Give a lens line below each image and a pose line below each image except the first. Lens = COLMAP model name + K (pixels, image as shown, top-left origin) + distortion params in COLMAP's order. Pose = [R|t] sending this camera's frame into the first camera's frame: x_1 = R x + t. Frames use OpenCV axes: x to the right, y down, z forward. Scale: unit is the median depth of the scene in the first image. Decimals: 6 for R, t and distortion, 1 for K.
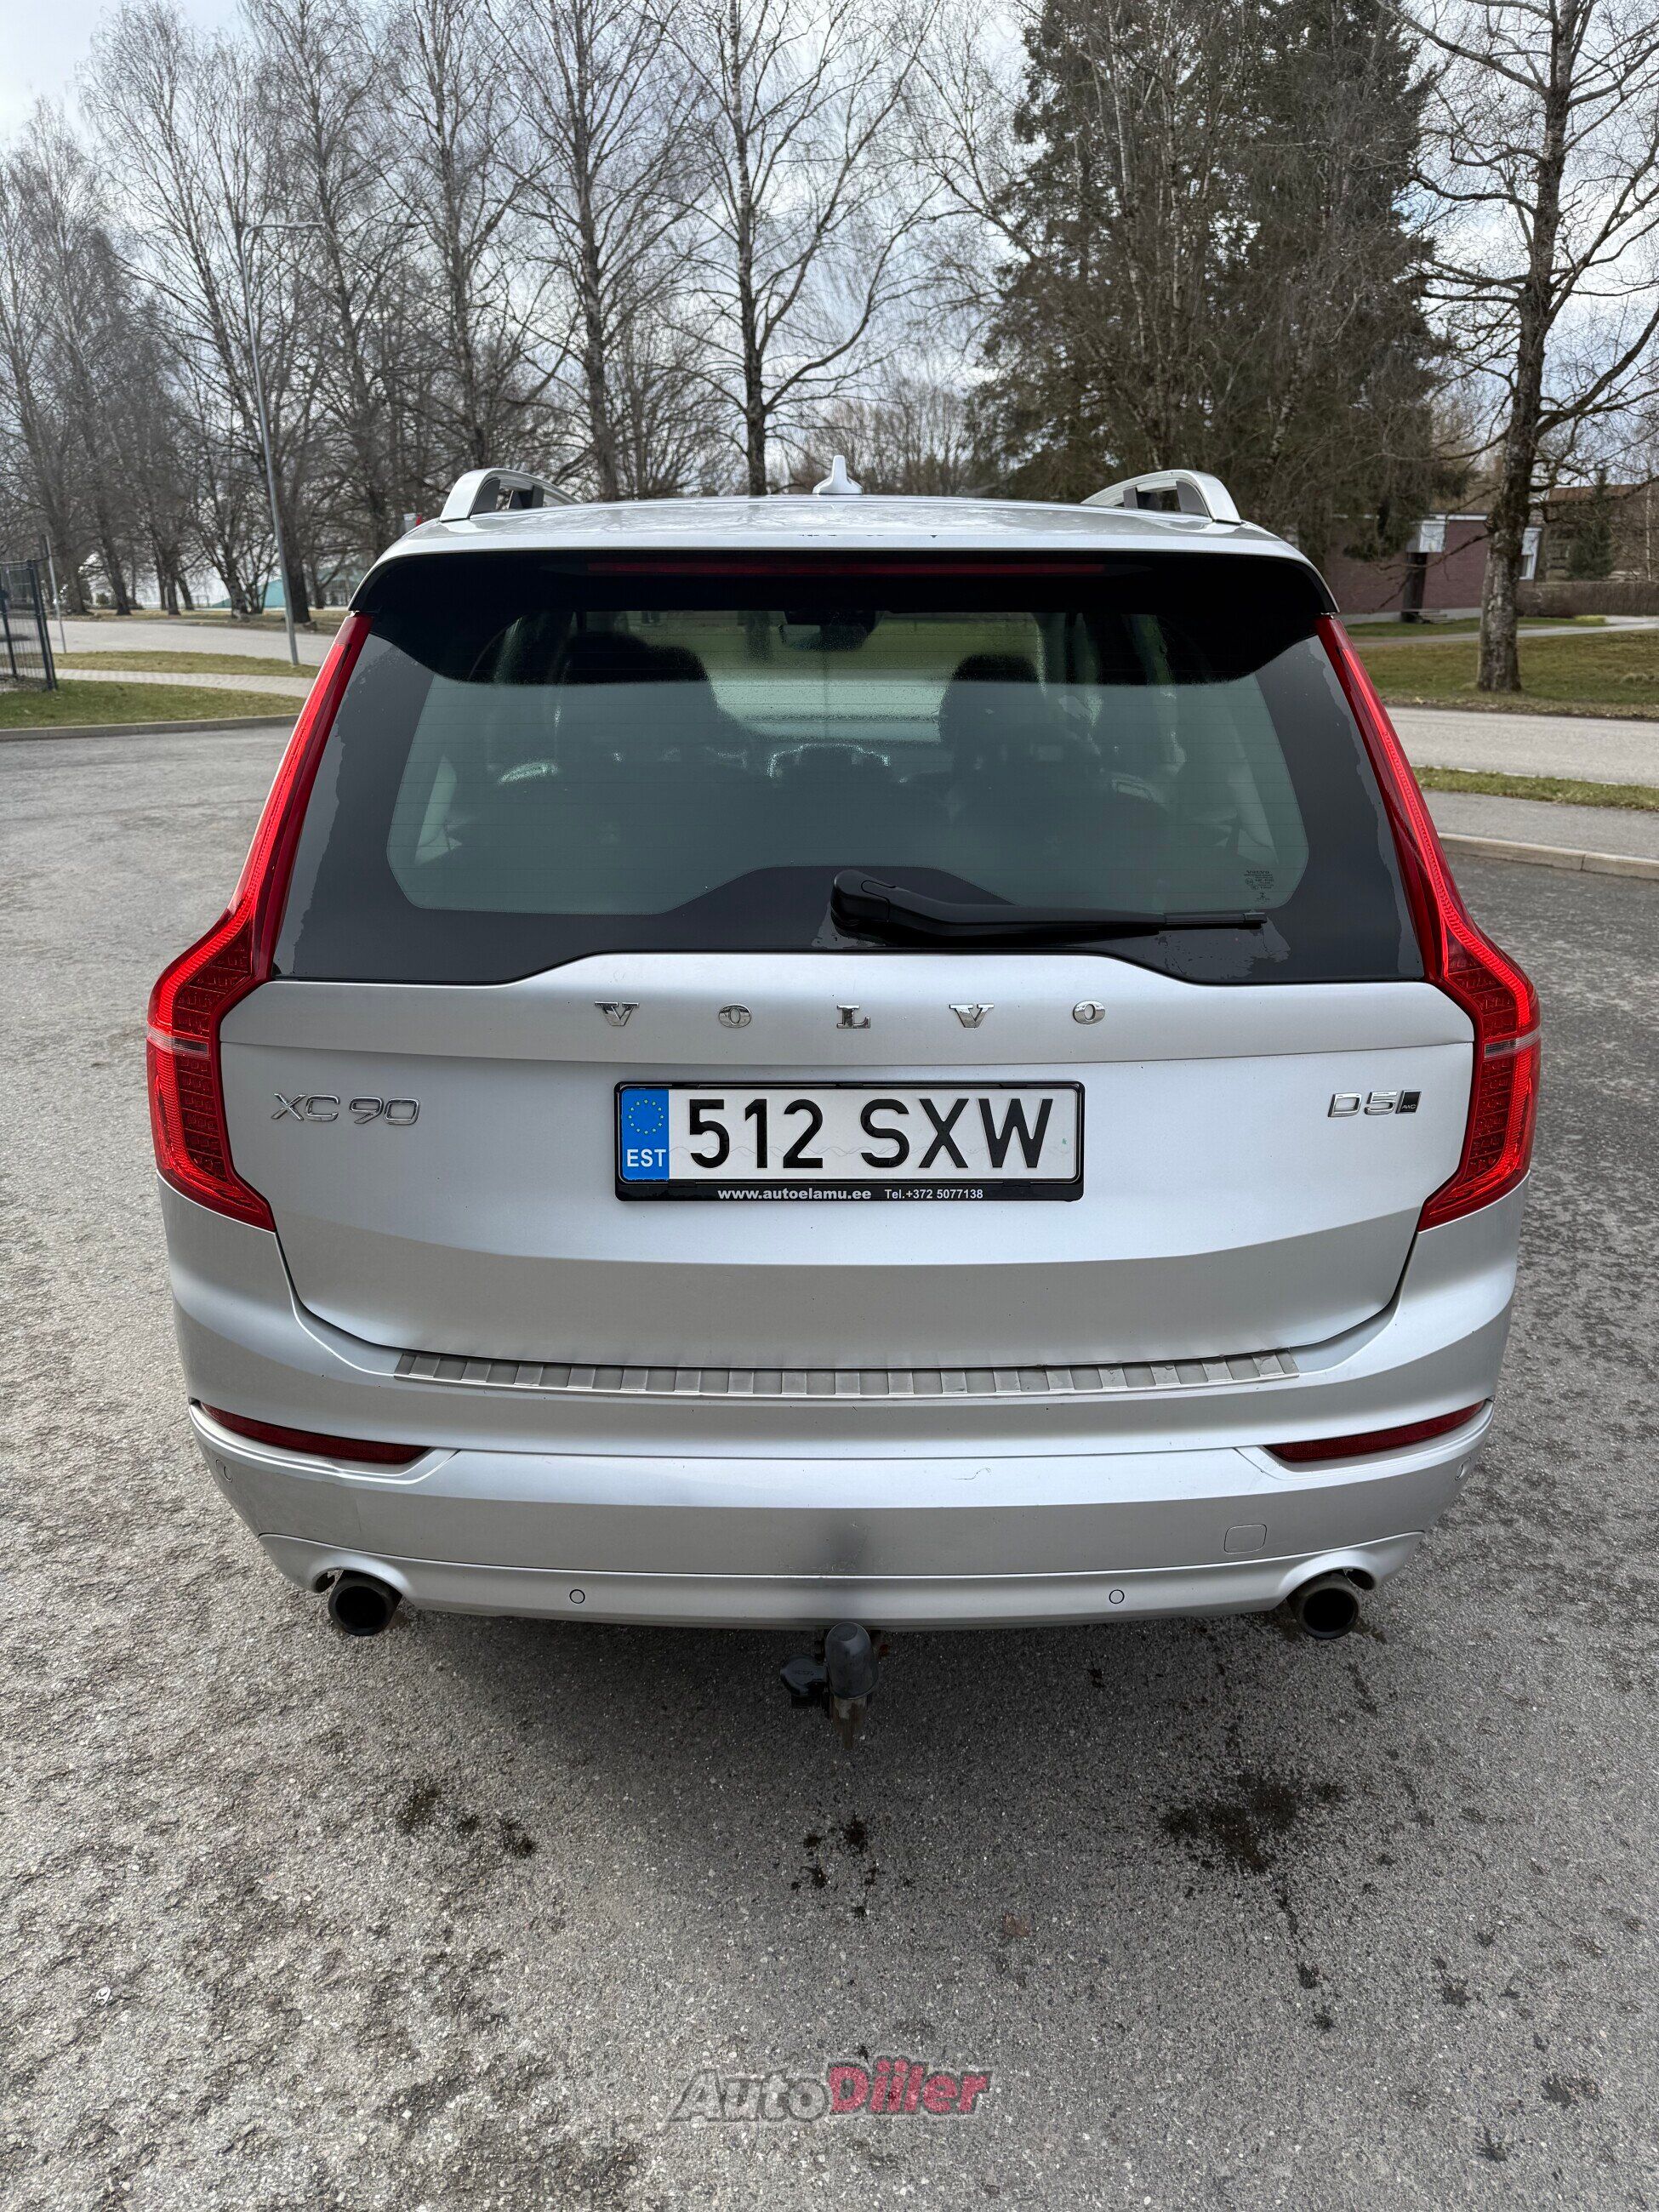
lens RADIAL K [[1554.4, 0, 829.5], [0, 1554.4, 1106.0], [0, 0, 1]] dist [0.012223, -0.014817]
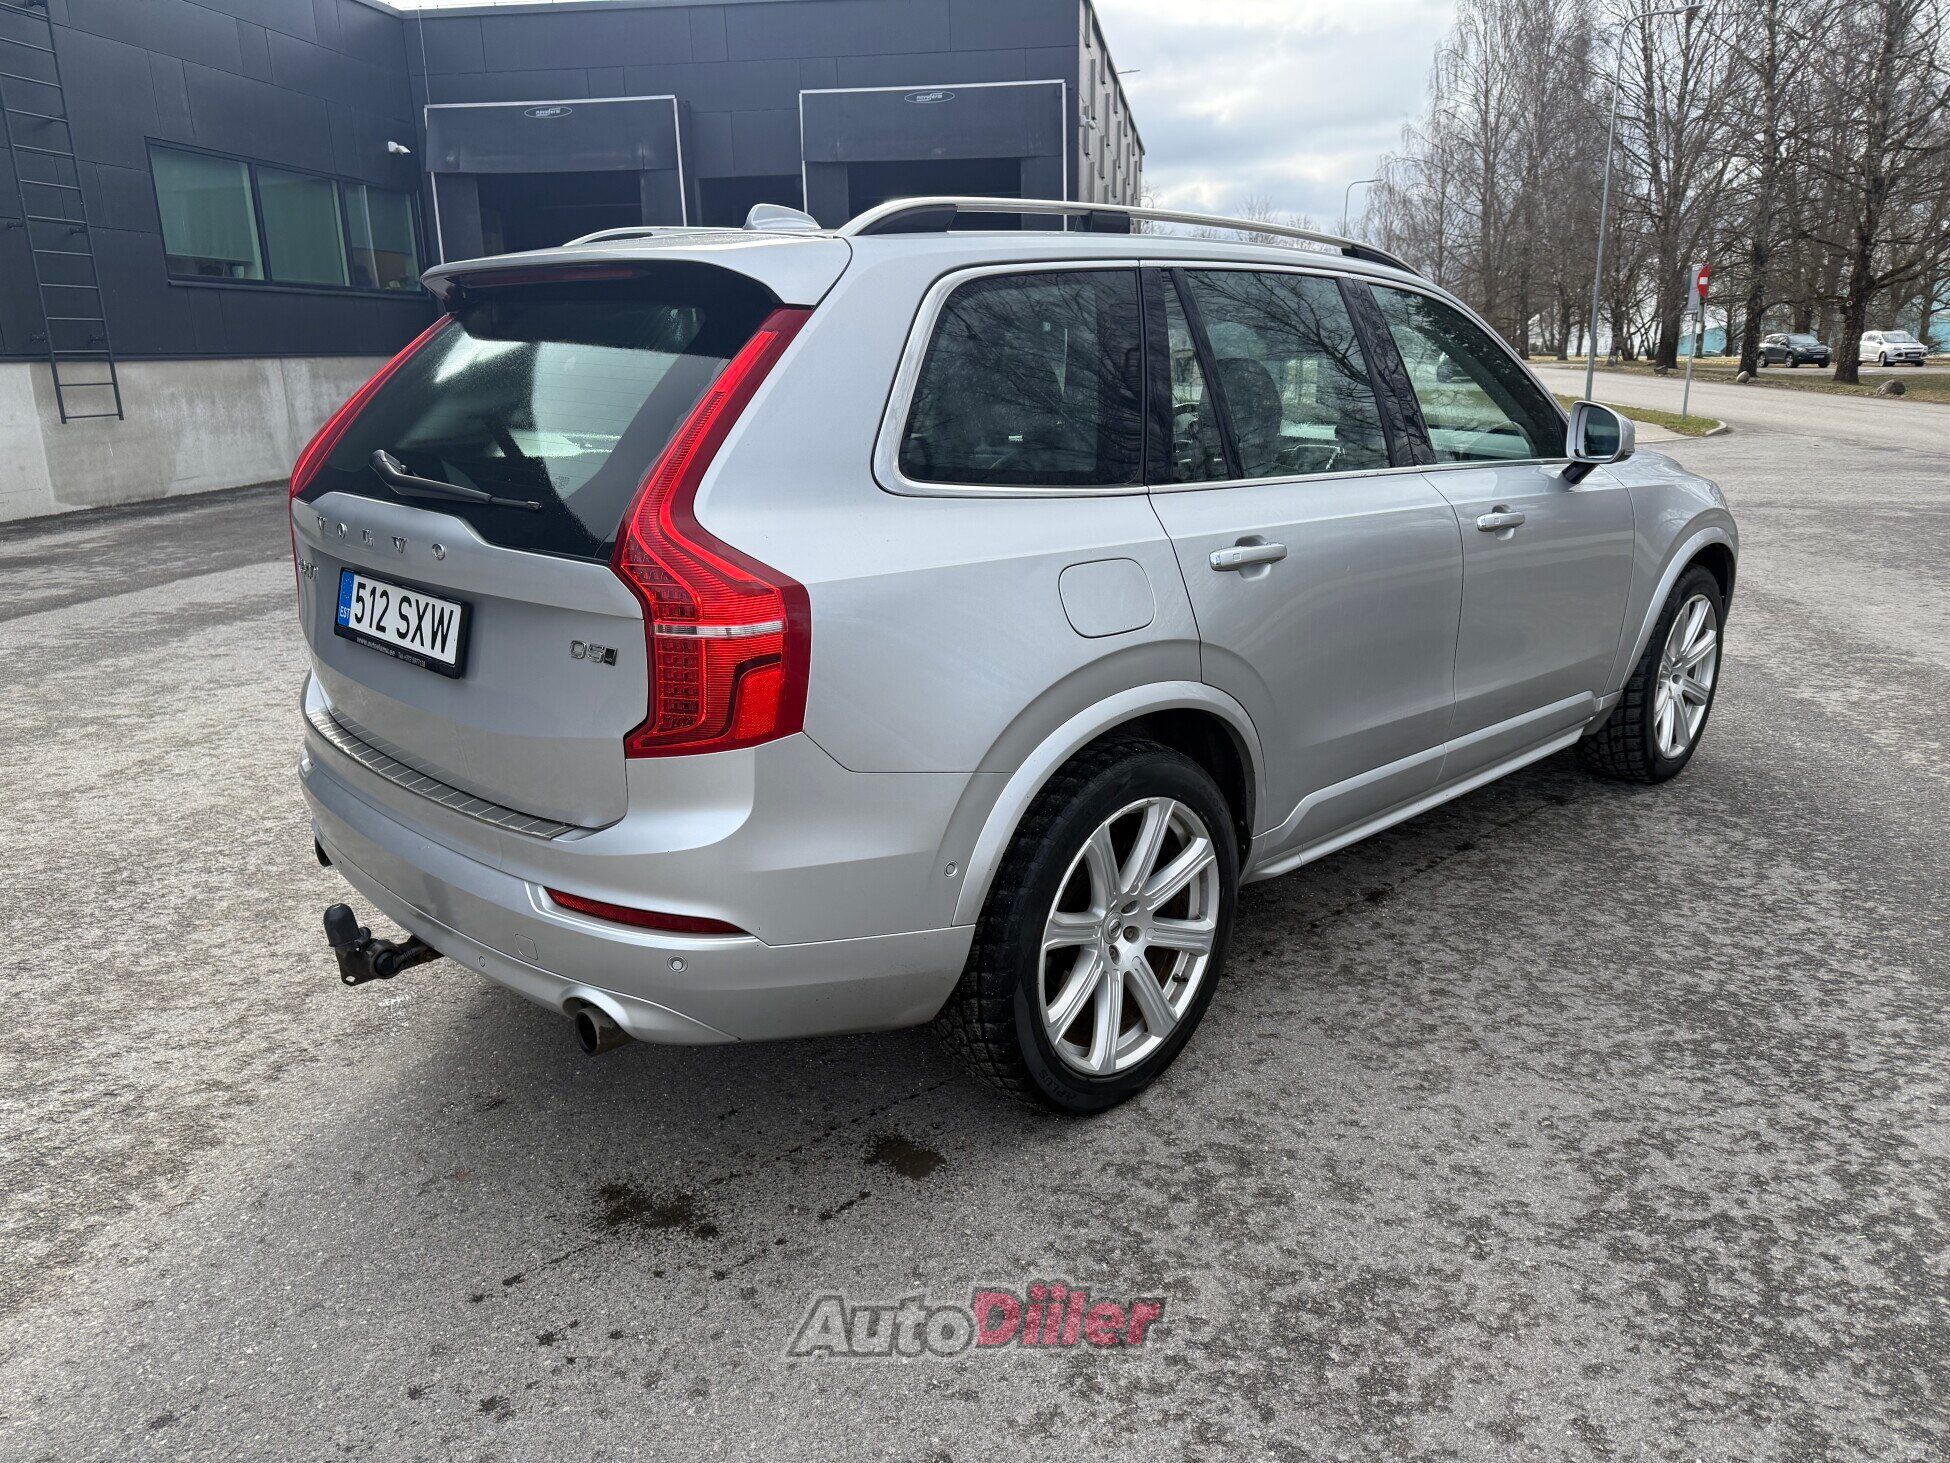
lens RADIAL K [[1370.3, 0, 975.0], [0, 1370.3, 731.5], [0, 0, 1]] dist [0.012223, -0.014817]
pose [[0.697711, 0.194712, -0.689411, 1.313652], [-0.224231, 0.973354, 0.047977, -0.061920], [0.680383, 0.121113, 0.722780, 0.336515]]
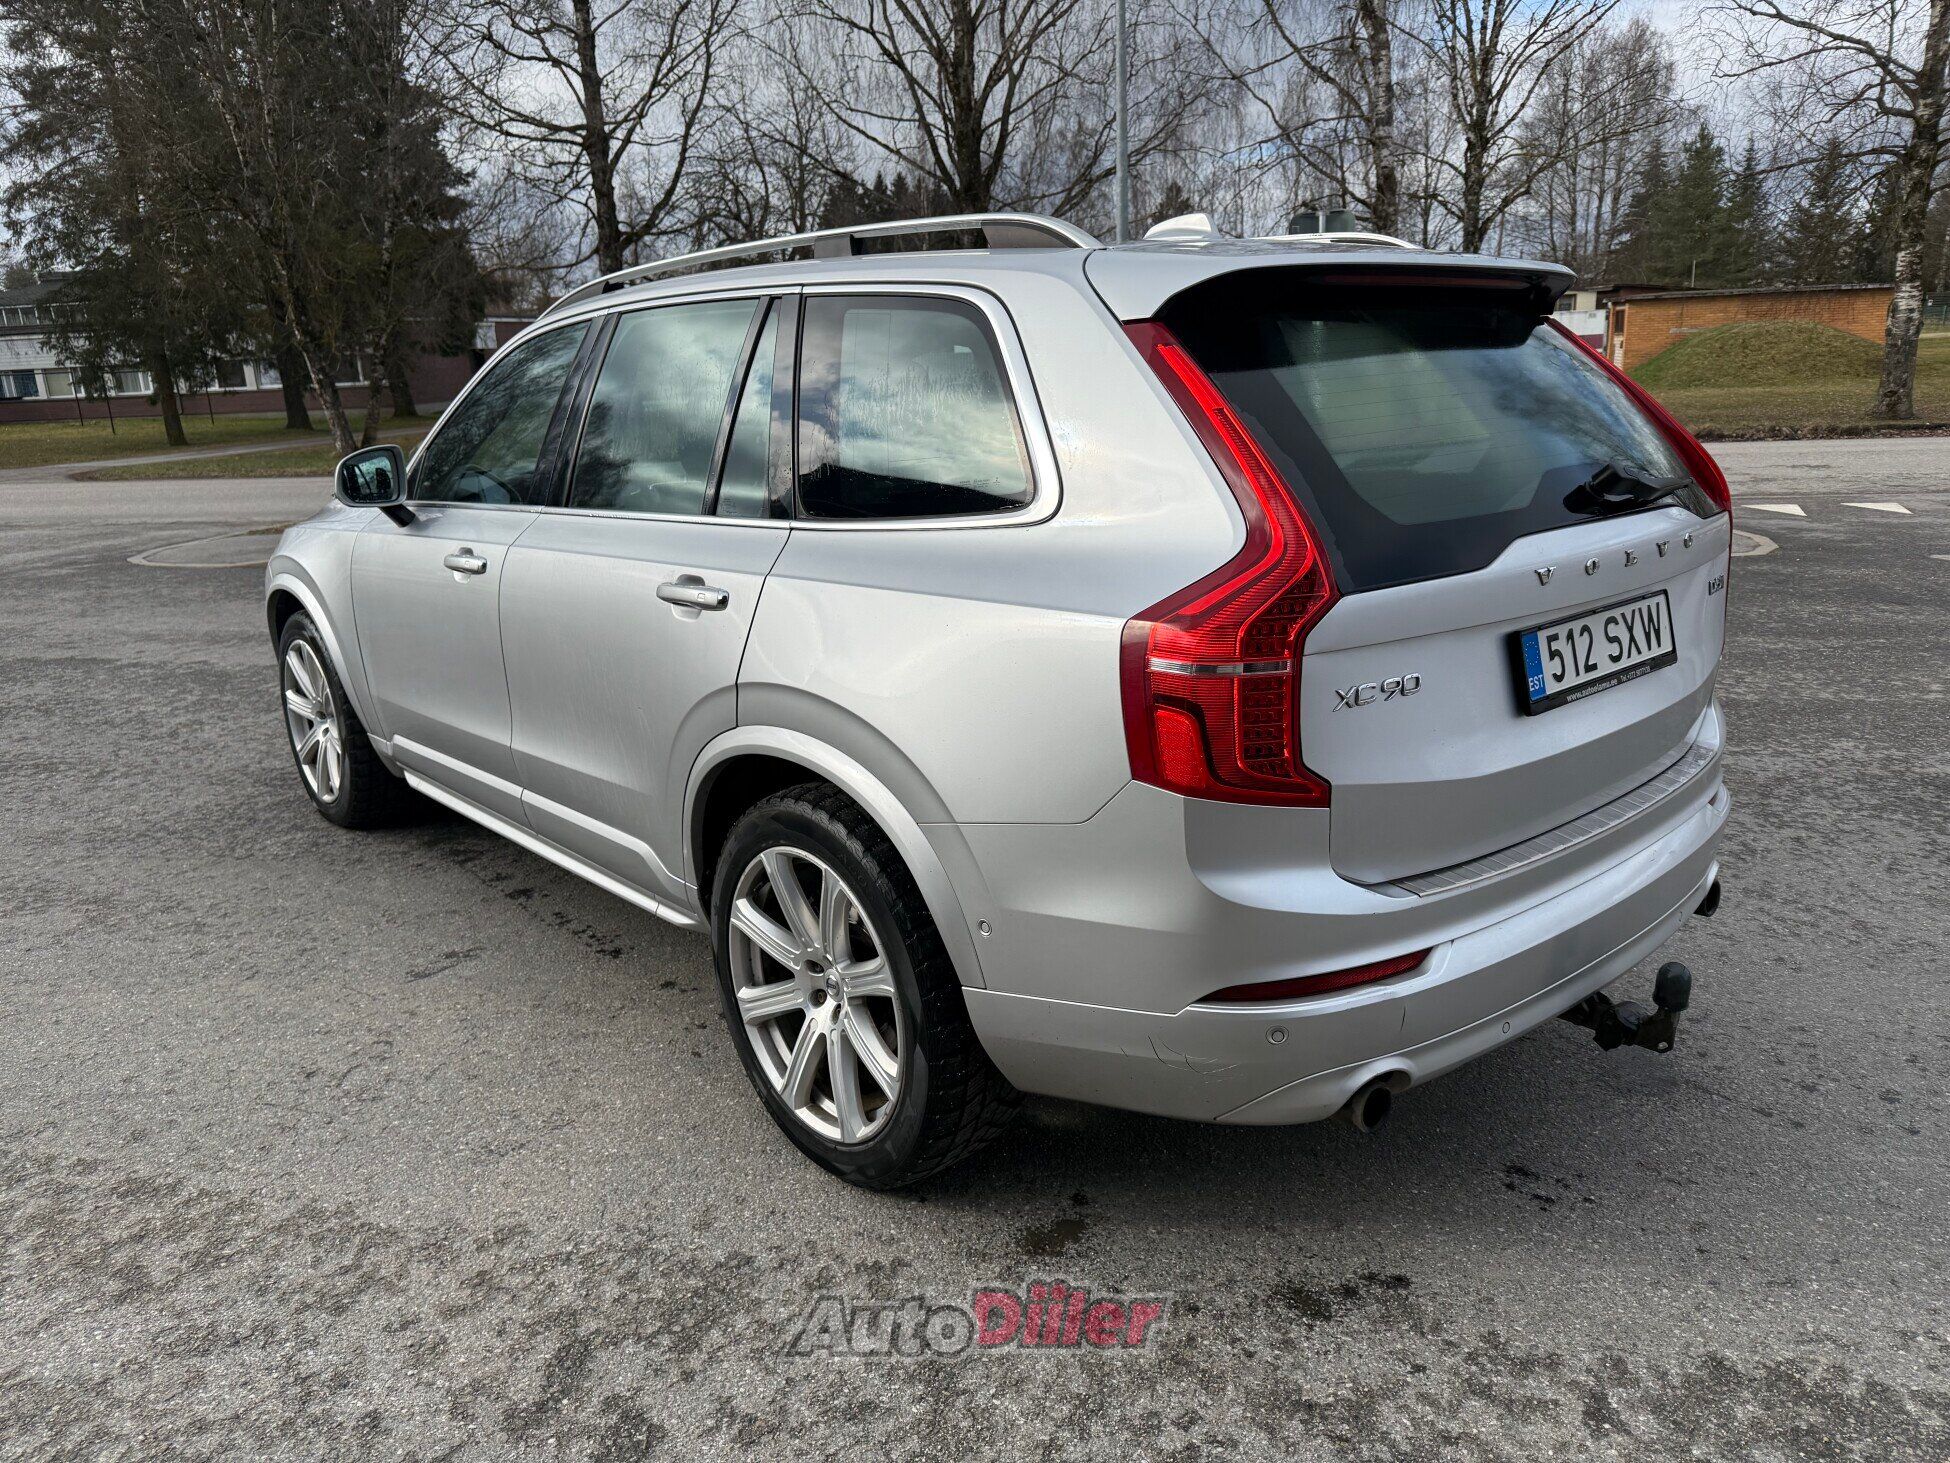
lens RADIAL K [[1368.9, 0, 975.0], [0, 1368.9, 731.5], [0, 0, 1]] dist [0.005659, -0.005431]
pose [[0.757032, -0.192834, 0.624274, -1.147976], [0.236802, 0.971472, 0.012921, -0.053366], [-0.608956, 0.138048, 0.781099, 0.308950]]
